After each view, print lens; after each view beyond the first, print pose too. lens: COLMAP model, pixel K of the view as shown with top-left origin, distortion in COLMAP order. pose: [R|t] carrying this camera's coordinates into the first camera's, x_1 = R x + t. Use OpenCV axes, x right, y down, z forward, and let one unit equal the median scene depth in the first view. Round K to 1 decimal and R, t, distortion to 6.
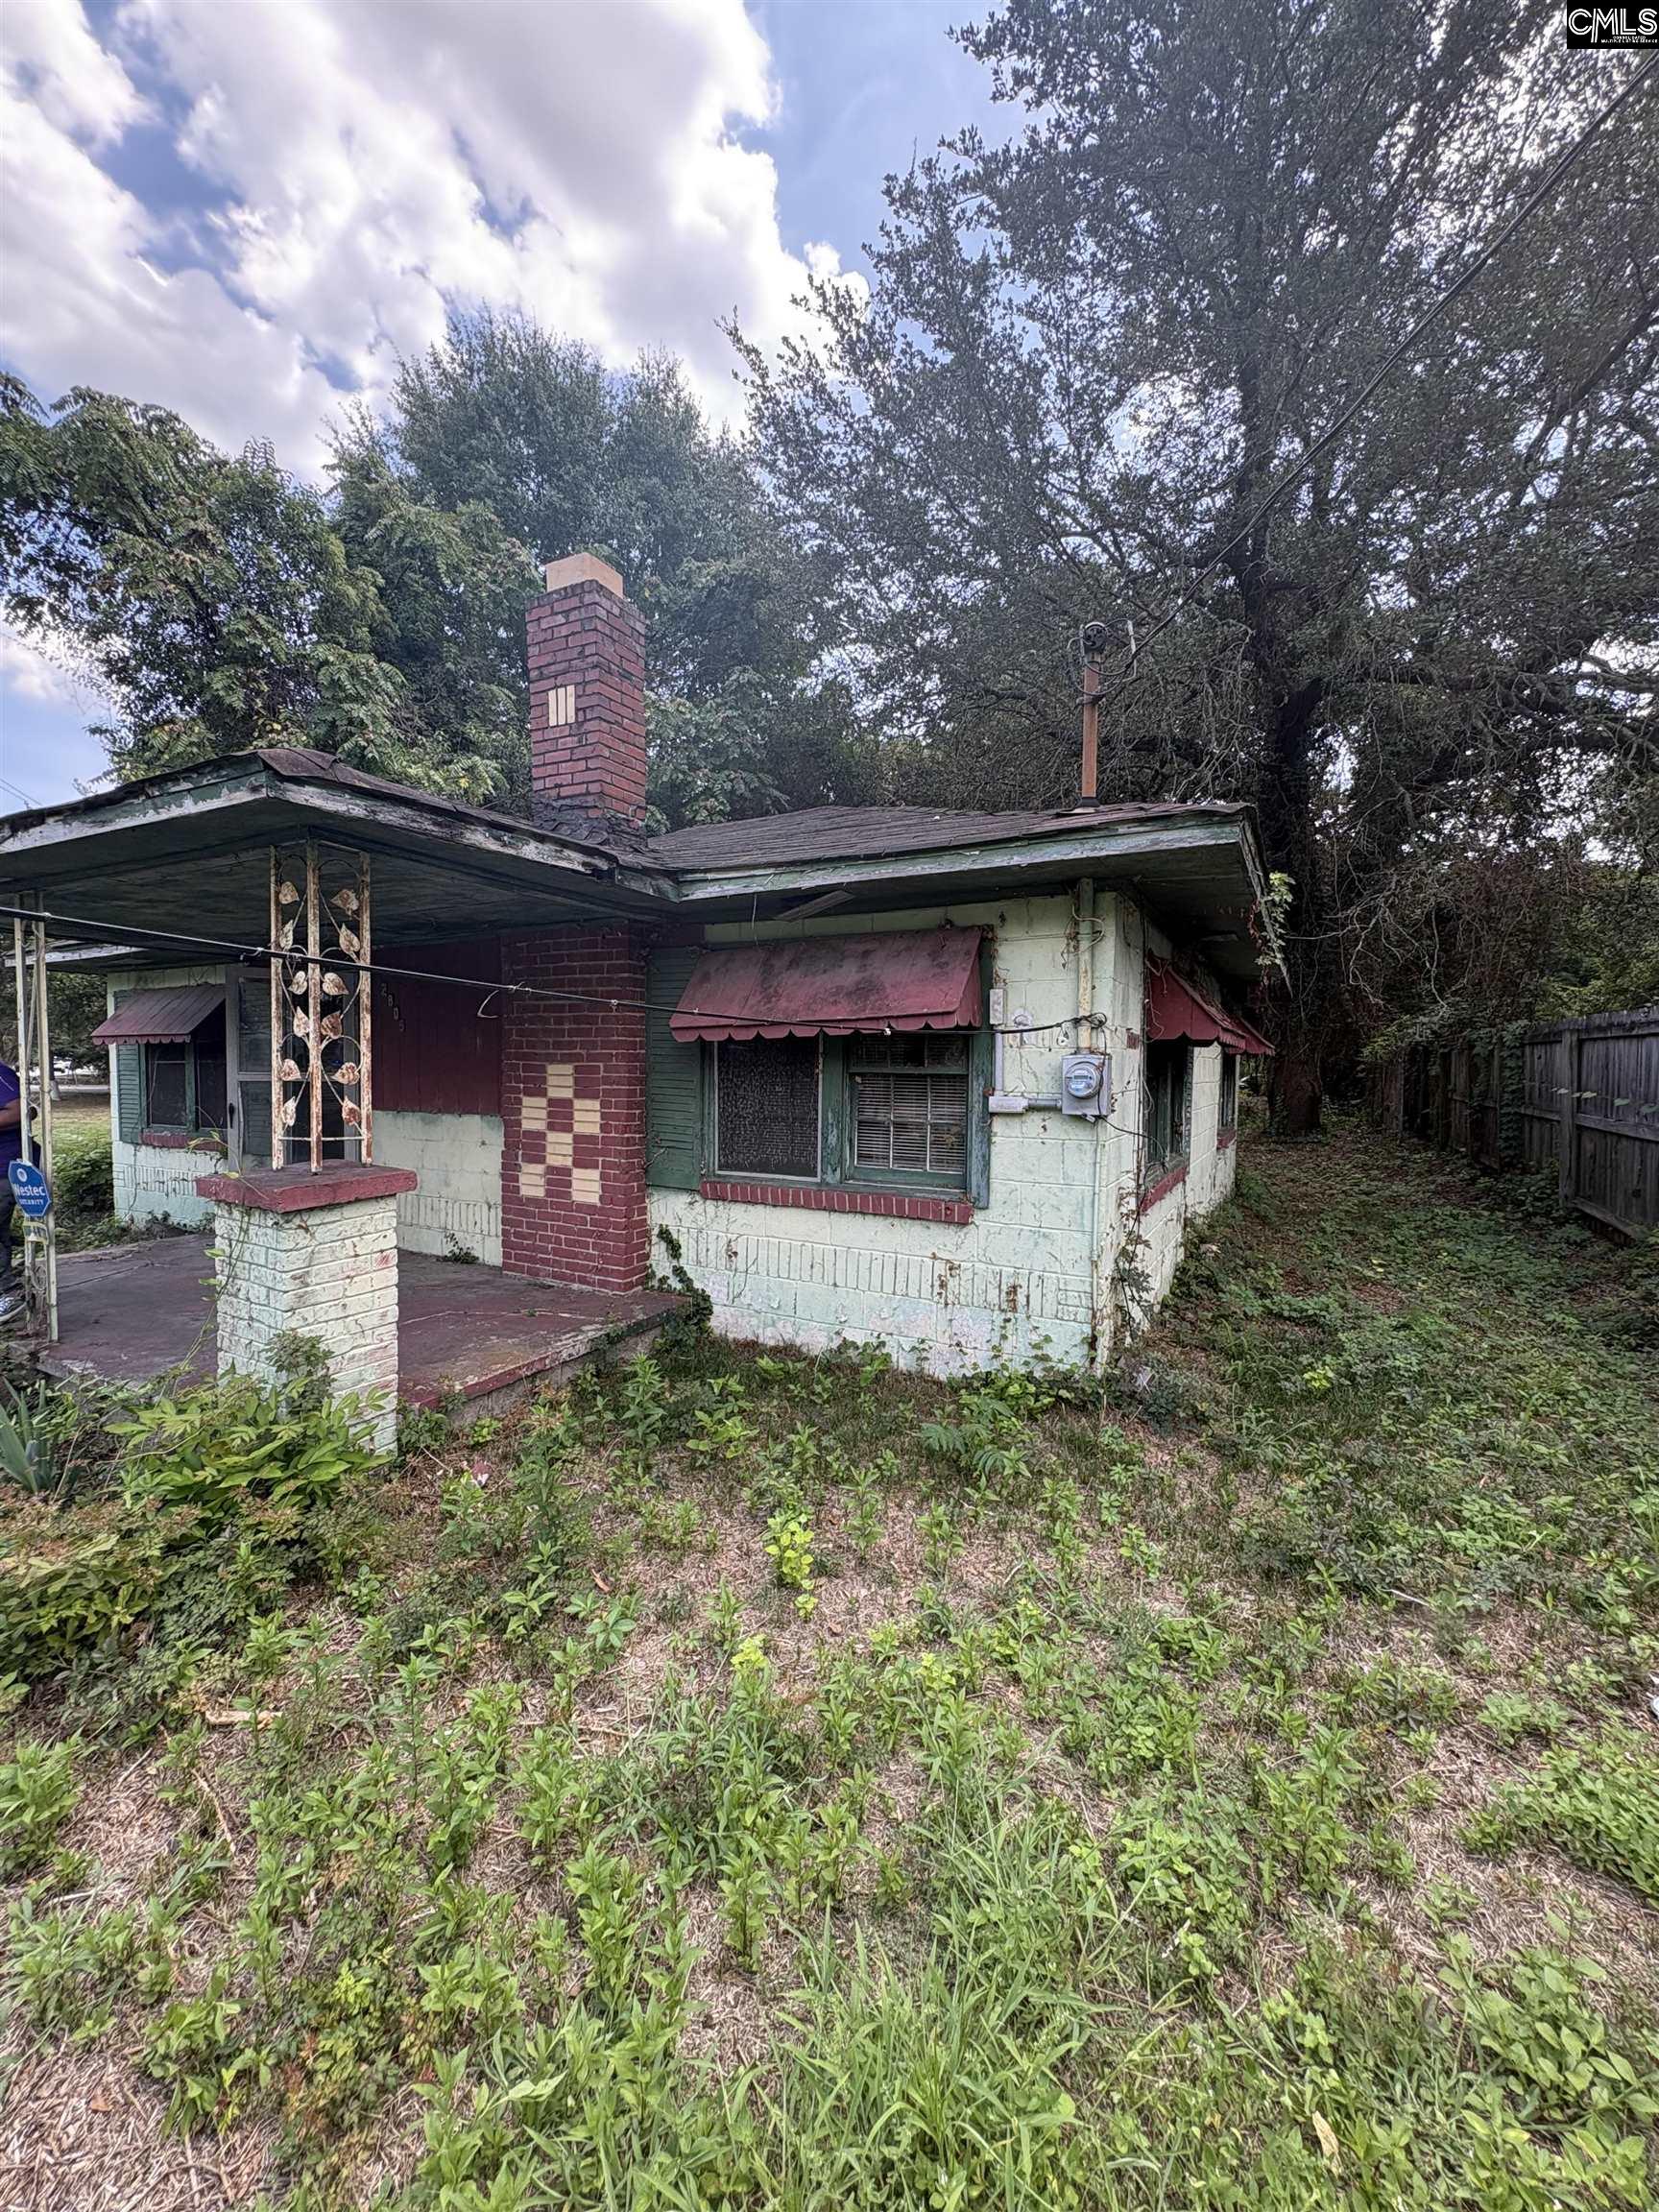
lens RADIAL K [[885.1, 0, 825.1], [0, 885.1, 1104.3], [0, 0, 1]] dist [0.002950, -0.000061]
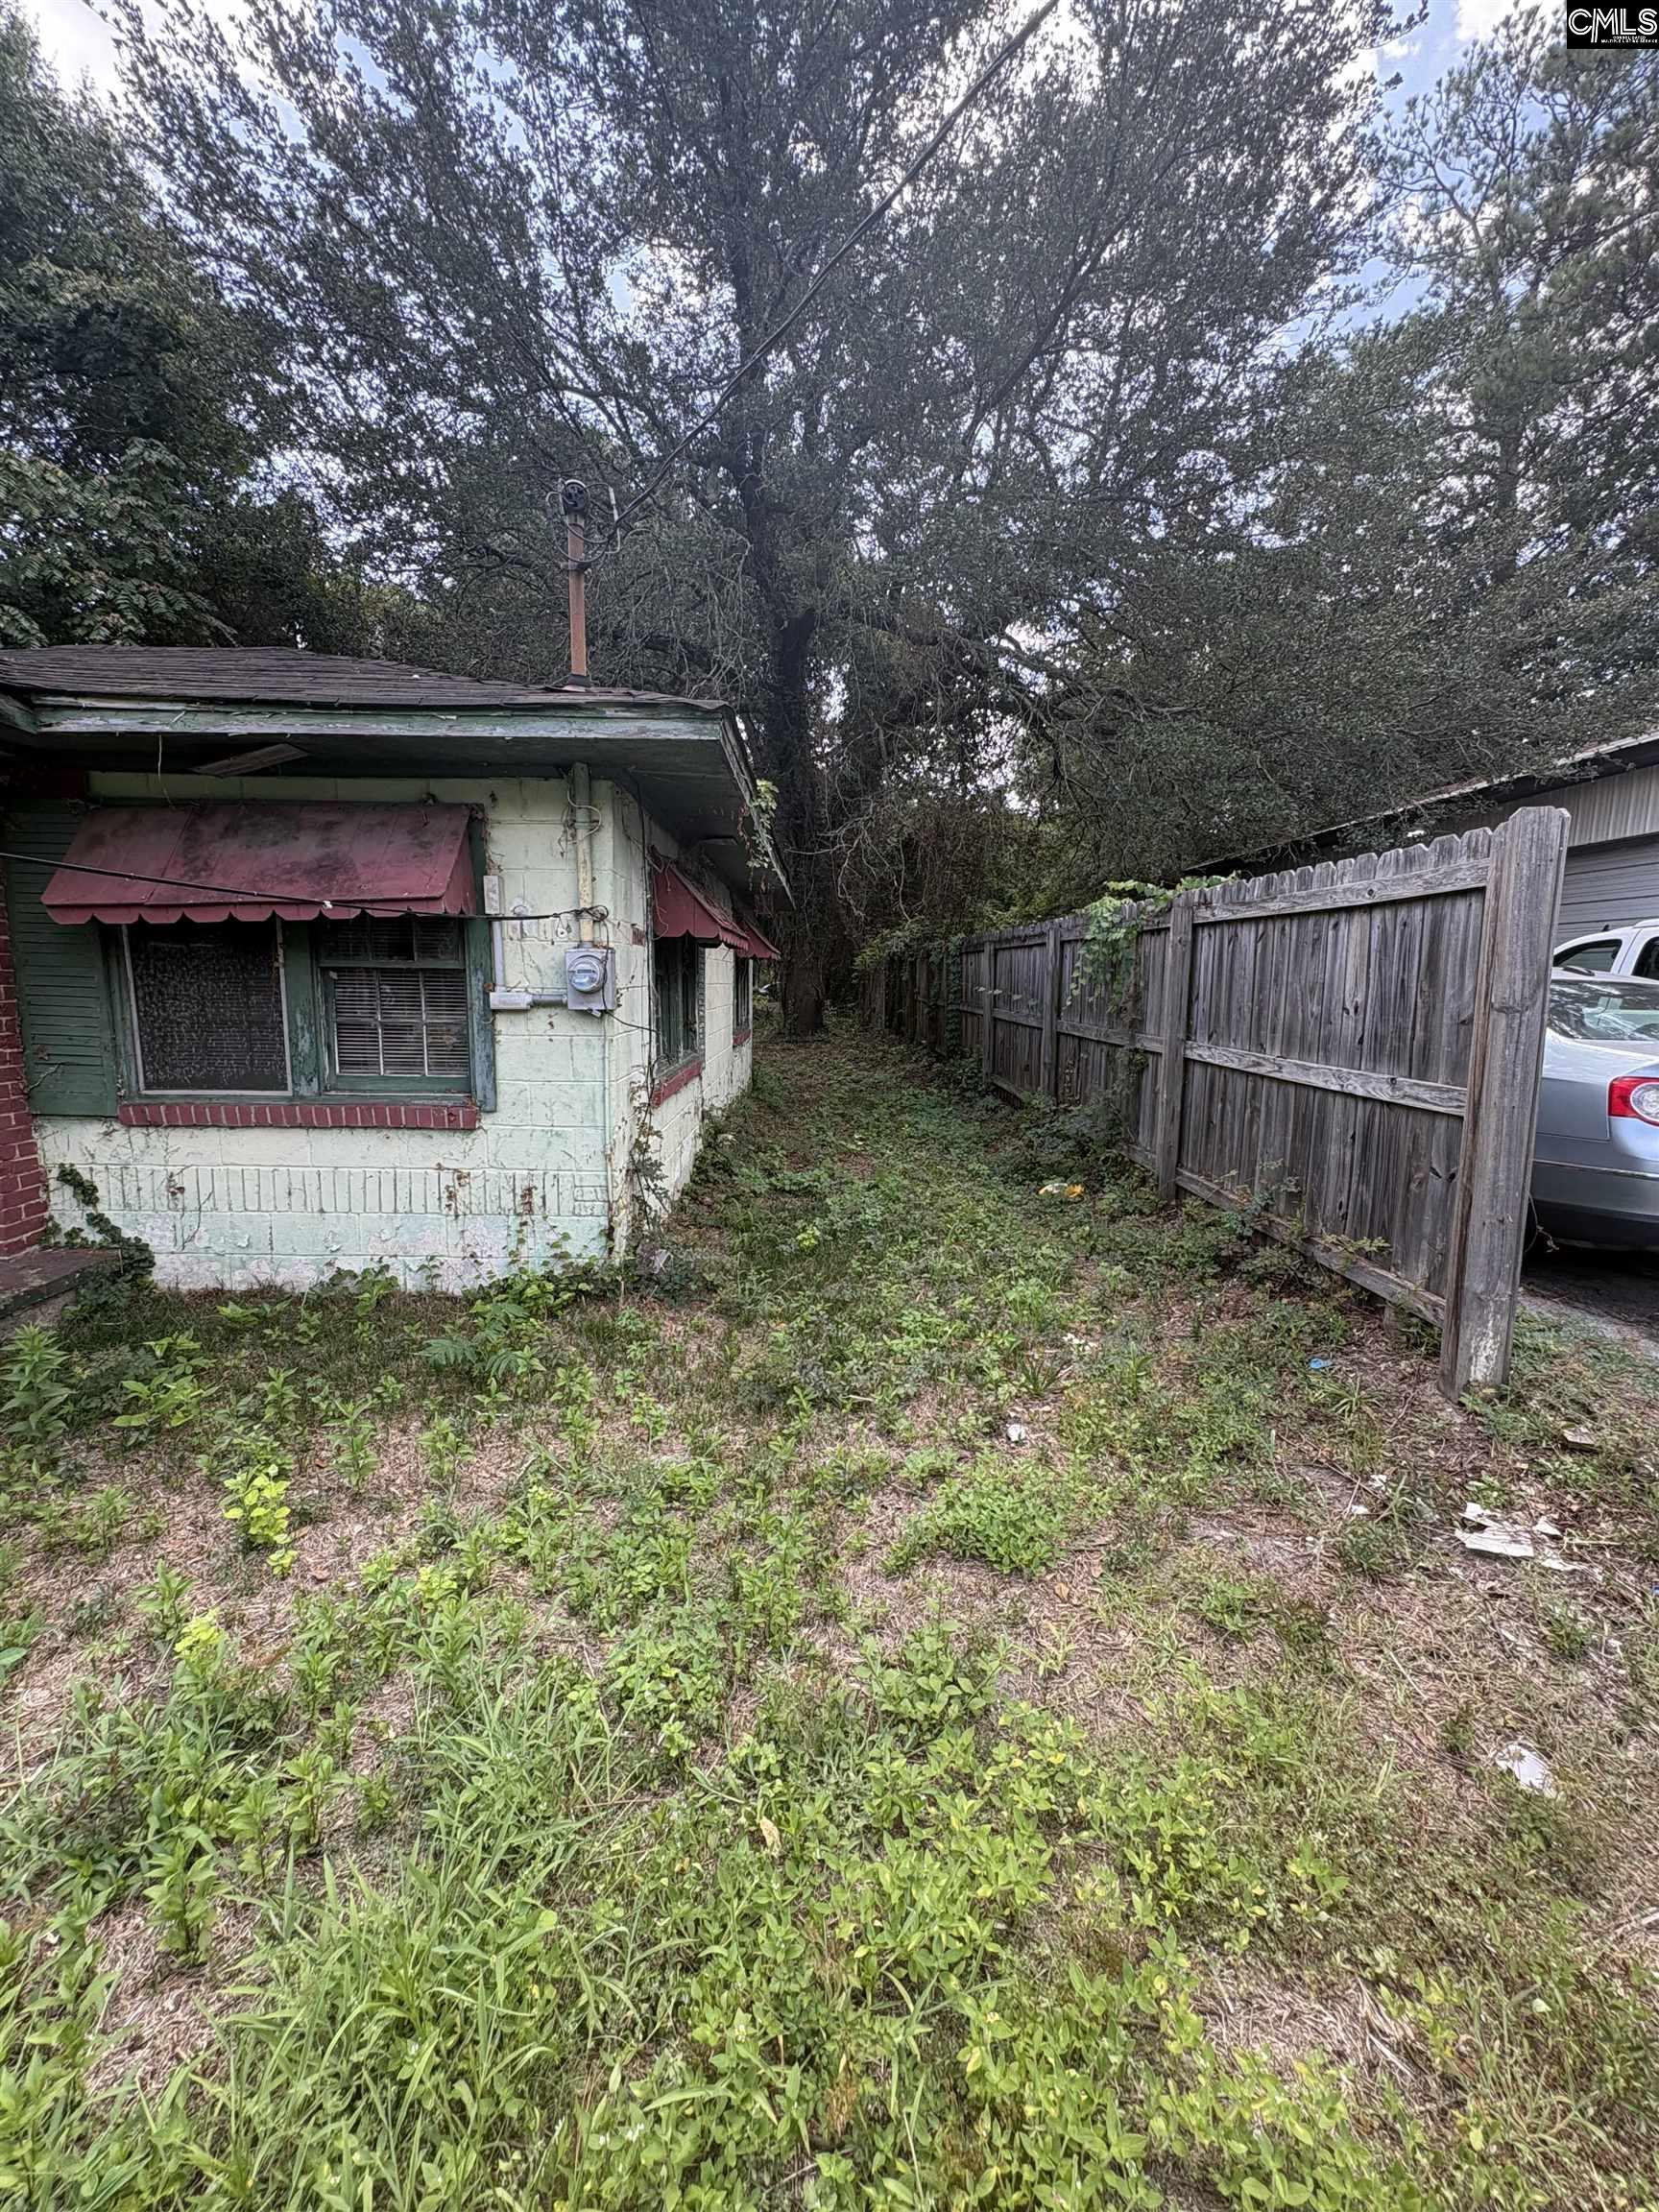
lens RADIAL K [[885.1, 0, 830.2], [0, 885.1, 1106.8], [0, 0, 1]] dist [0.002950, -0.000061]
pose [[0.874367, -0.067761, 0.480510, 0.034266], [0.018211, 0.994087, 0.107046, 0.014702], [-0.484923, -0.084847, 0.870431, -0.001759]]
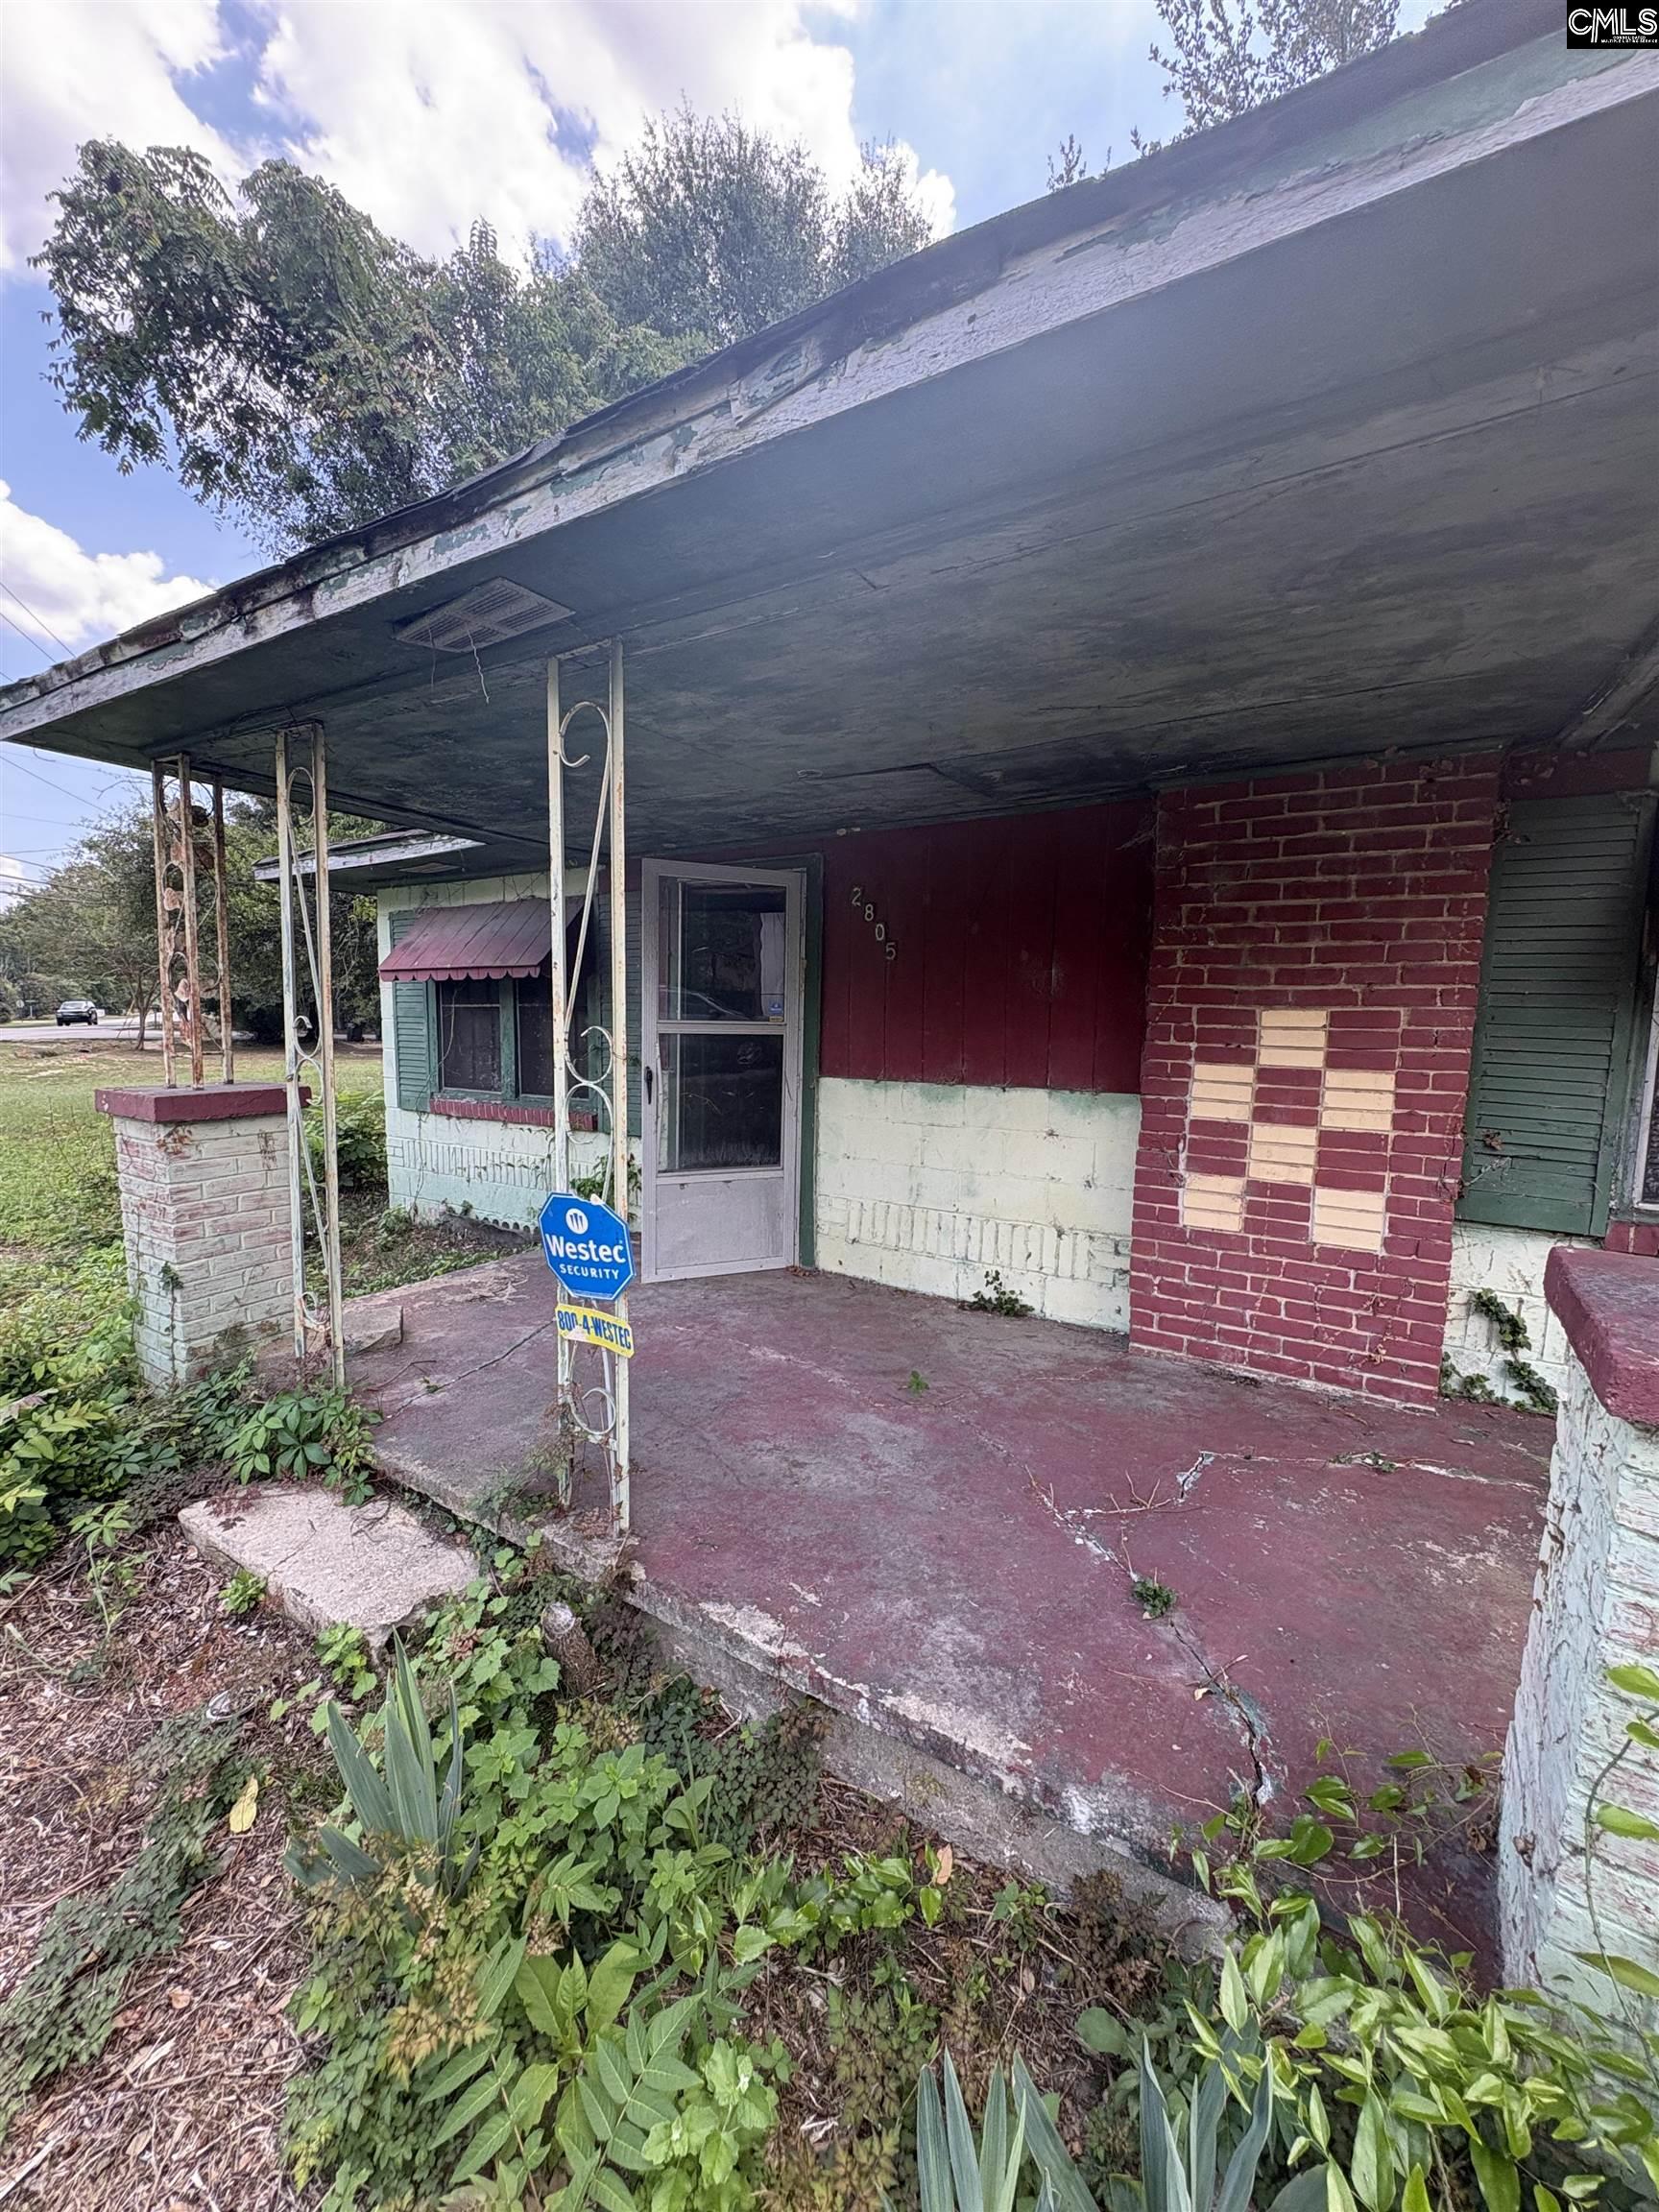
lens RADIAL K [[885.1, 0, 826.7], [0, 885.1, 1103.3], [0, 0, 1]] dist [0.002950, -0.000061]
pose [[0.997412, 0.012169, -0.070862, -0.573382], [-0.008256, 0.998438, 0.055250, -0.013389], [0.071423, -0.054522, 0.995955, 0.400583]]
